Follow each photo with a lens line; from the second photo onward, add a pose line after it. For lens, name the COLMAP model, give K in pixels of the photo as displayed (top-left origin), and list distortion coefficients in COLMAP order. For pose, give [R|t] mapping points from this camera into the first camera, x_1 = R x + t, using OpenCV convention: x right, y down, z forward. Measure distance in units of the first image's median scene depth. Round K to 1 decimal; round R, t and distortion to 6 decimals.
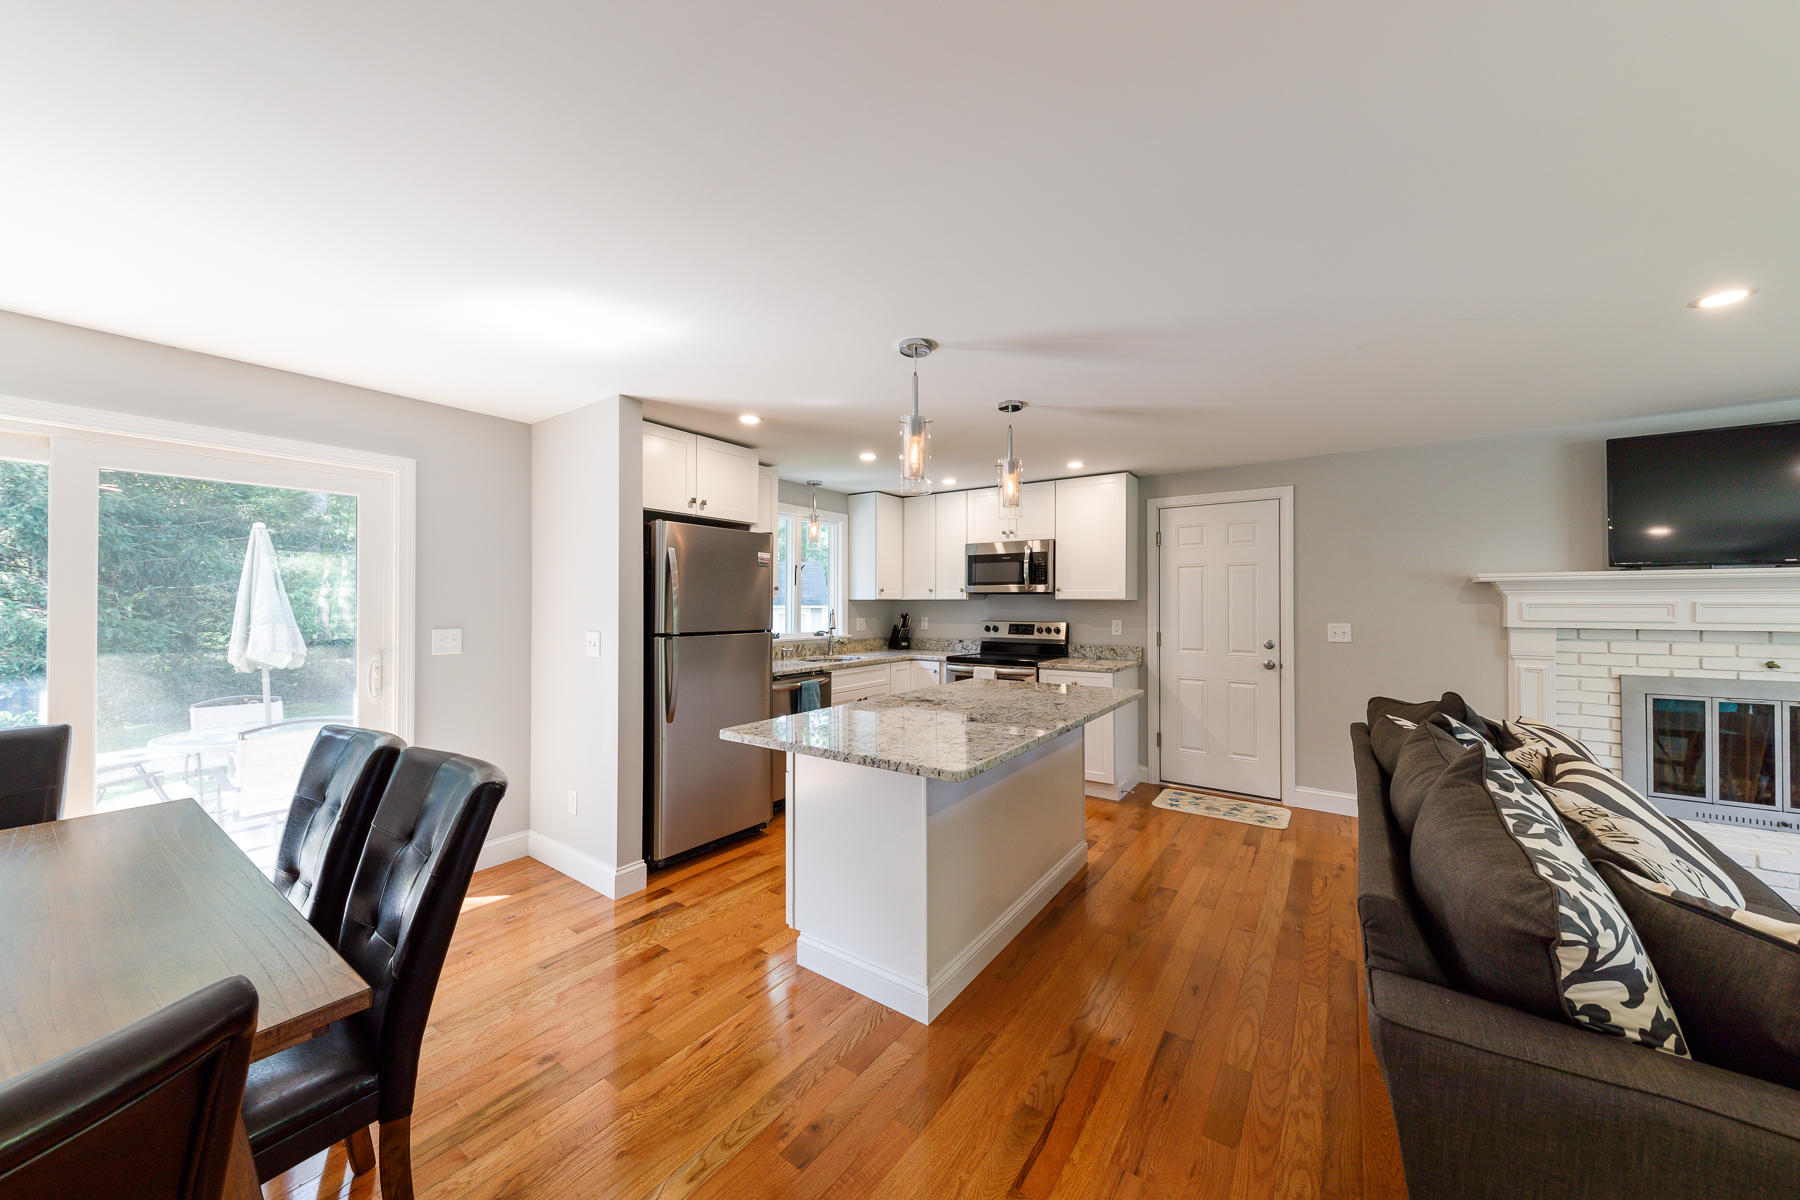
lens RADIAL K [[617.2, 0, 910.9], [0, 617.2, 598.8], [0, 0, 1]] dist [0.005643, -0.001994]
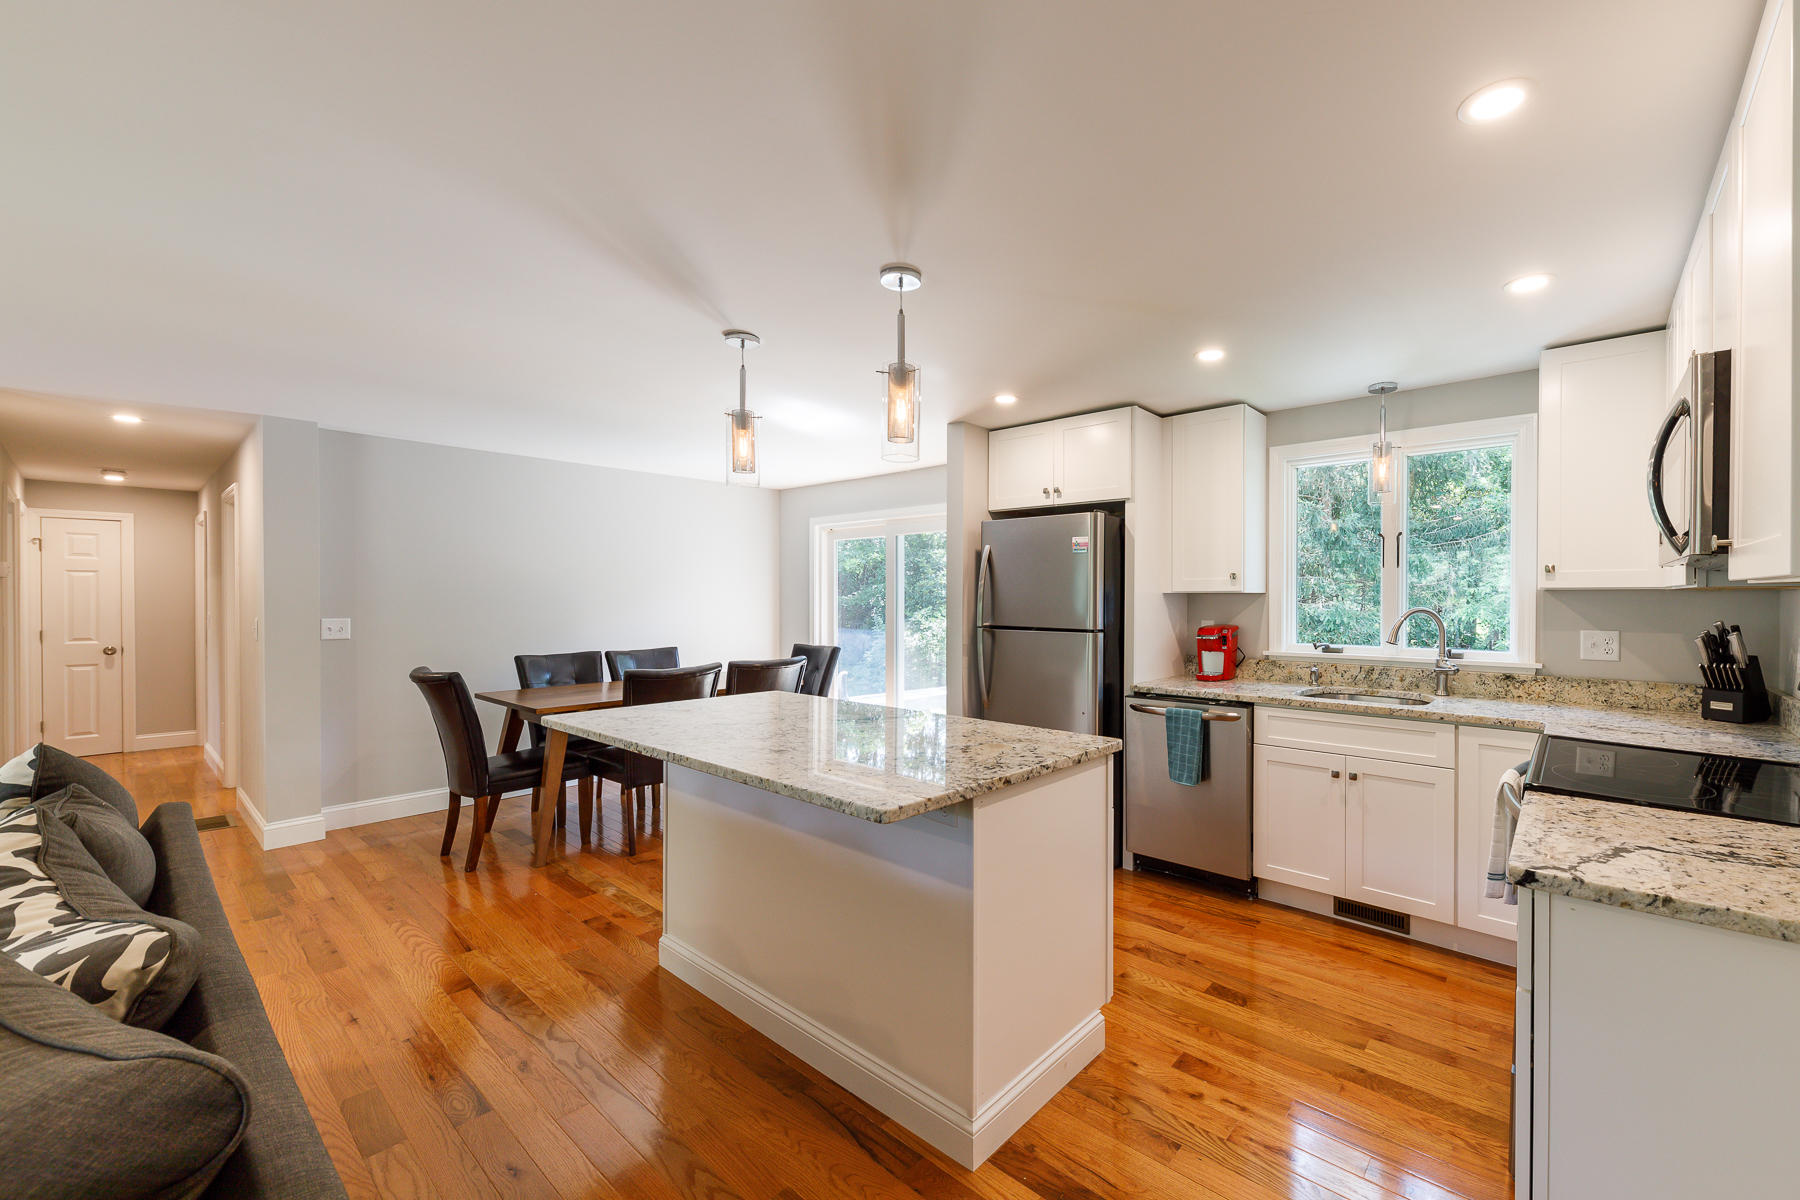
lens RADIAL K [[617.2, 0, 897.3], [0, 617.2, 594.4], [0, 0, 1]] dist [0.005643, -0.001994]
pose [[-0.052972, 0.004940, -0.998584, 0.701344], [0.009533, 0.999945, 0.004441, -0.005303], [0.998551, -0.009284, -0.053016, 0.916026]]
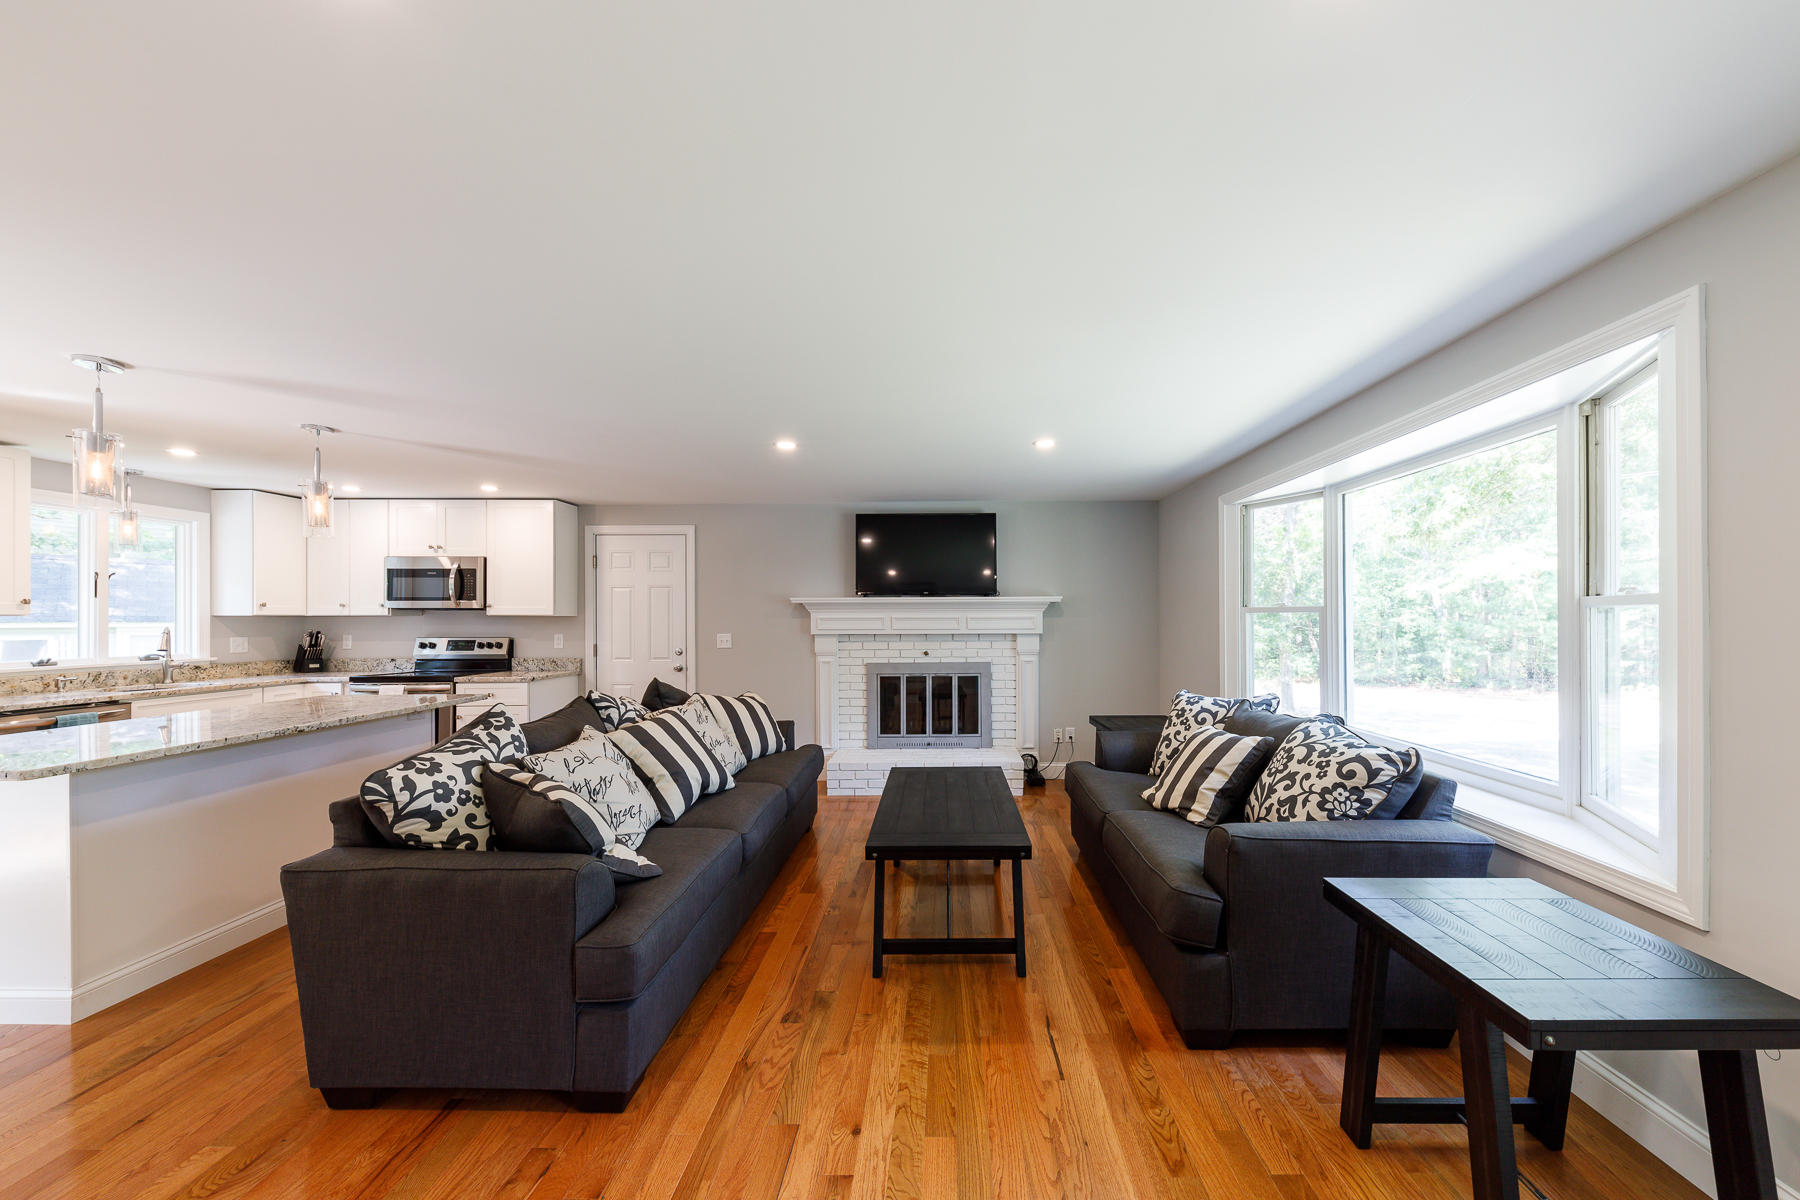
lens RADIAL K [[617.2, 0, 924.0], [0, 617.2, 620.4], [0, 0, 1]] dist [0.005643, -0.001994]
pose [[0.827474, -0.004289, 0.561488, 0.389003], [-0.000648, 0.999963, 0.008593, -0.000144], [-0.561504, -0.007474, 0.827440, -0.405475]]
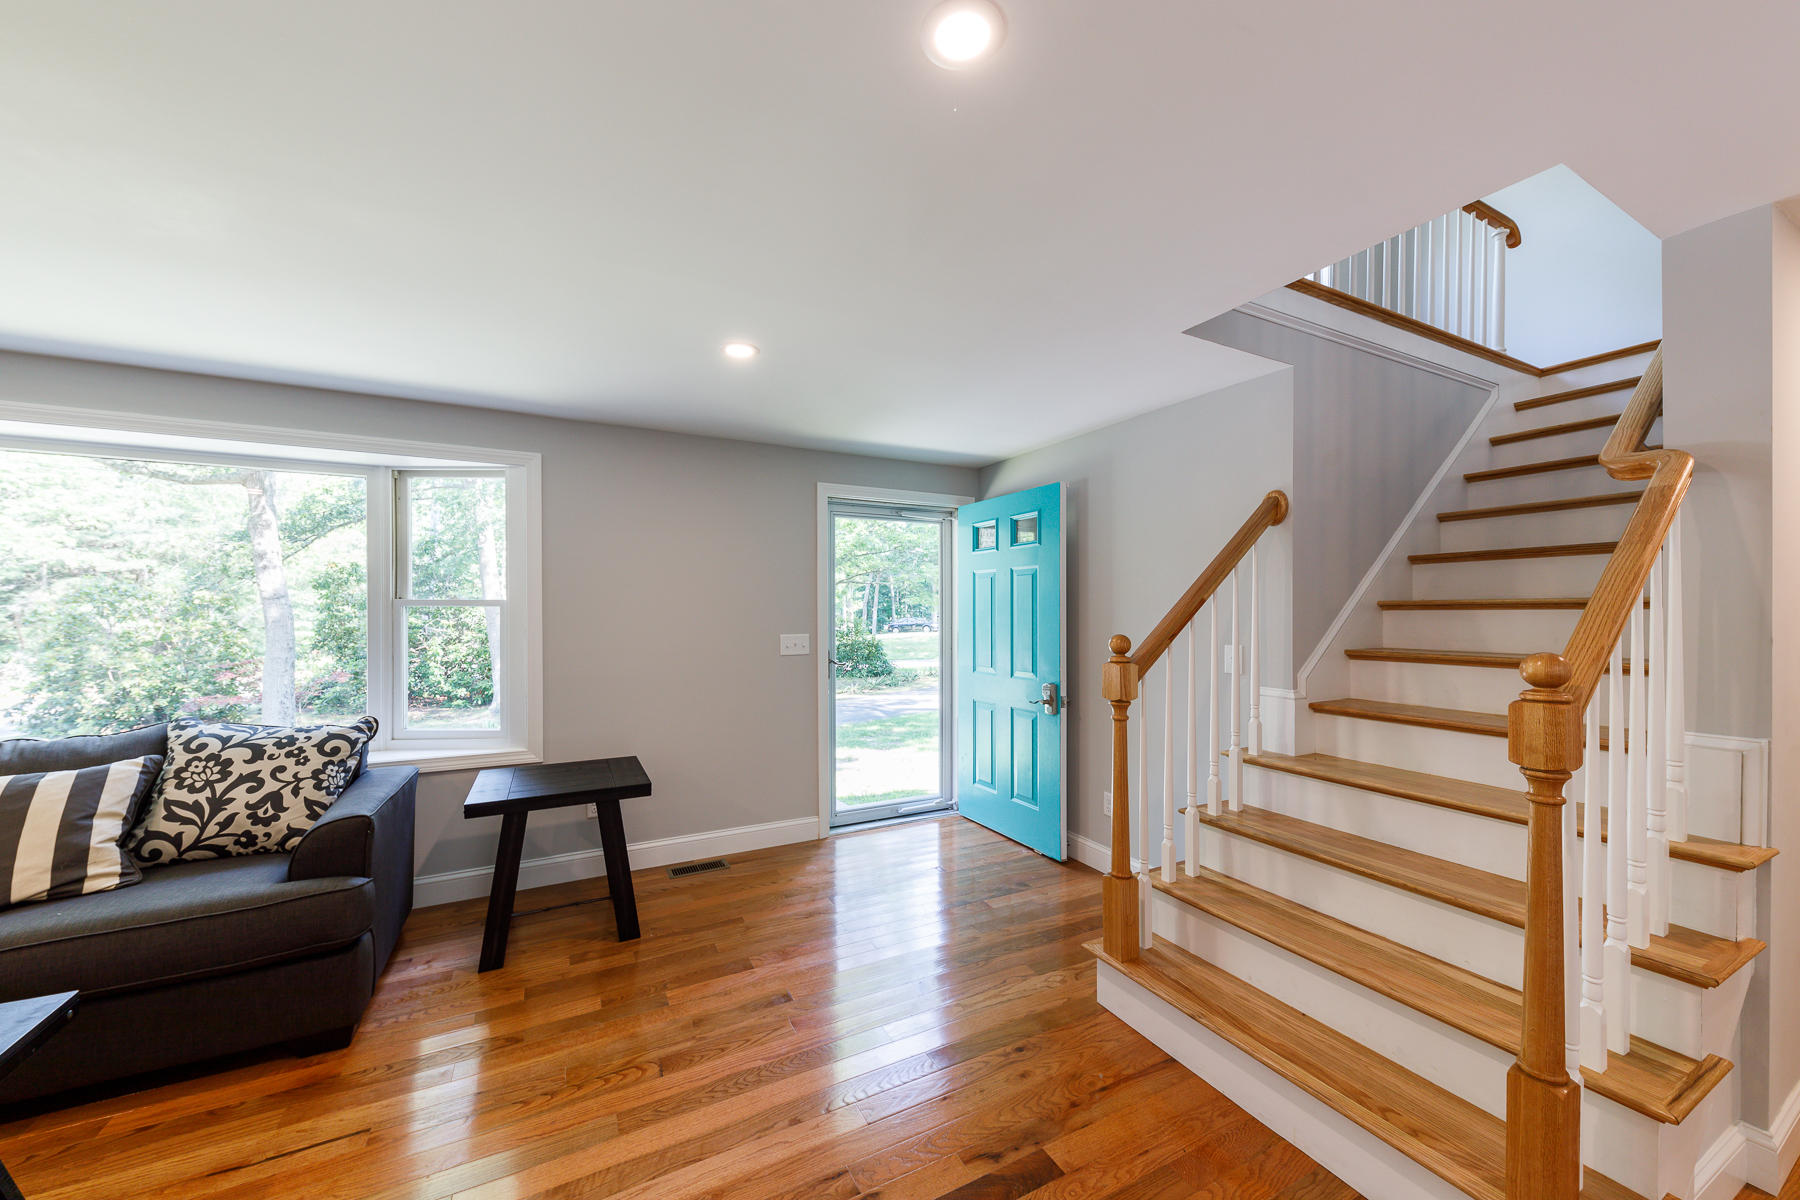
lens RADIAL K [[617.2, 0, 898.9], [0, 617.2, 617.8], [0, 0, 1]] dist [0.005643, -0.001994]
pose [[-0.892114, -0.006167, 0.451768, 0.196168], [-0.005361, 0.999981, 0.003064, 0.002503], [-0.451778, 0.000312, -0.892130, 0.218387]]
